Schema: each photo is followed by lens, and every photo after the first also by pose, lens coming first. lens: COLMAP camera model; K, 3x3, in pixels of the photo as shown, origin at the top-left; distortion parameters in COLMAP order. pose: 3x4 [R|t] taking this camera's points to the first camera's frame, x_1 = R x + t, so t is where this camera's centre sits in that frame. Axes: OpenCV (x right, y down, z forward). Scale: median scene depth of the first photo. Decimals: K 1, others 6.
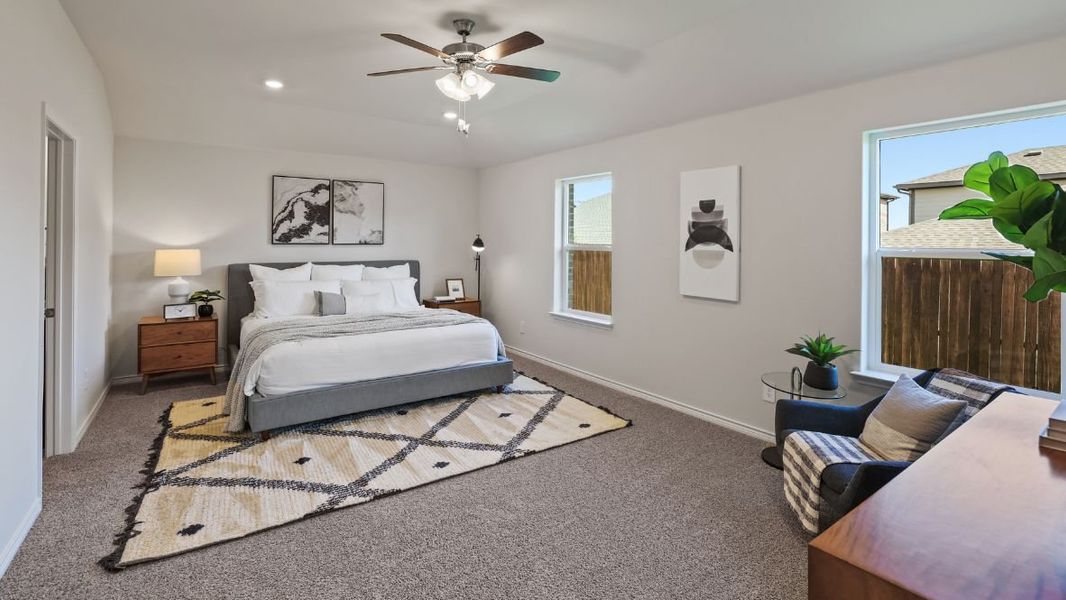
lens RADIAL K [[455.0, 0, 529.8], [0, 455.0, 242.6], [0, 0, 1]] dist [-0.029208, 0.000465]
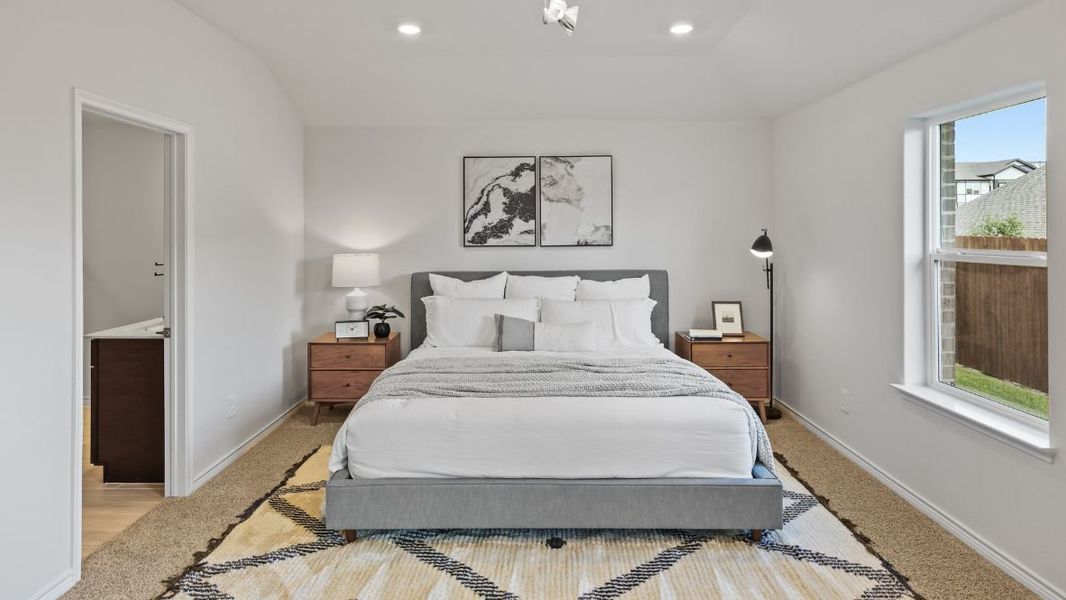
lens RADIAL K [[583.5, 0, 525.3], [0, 583.5, 231.7], [0, 0, 1]] dist [-0.002936, 0.000529]
pose [[0.812947, -0.012182, -0.582210, 0.087956], [0.009642, 0.999926, -0.007458, -0.013446], [0.582258, 0.000449, 0.813004, 0.249944]]
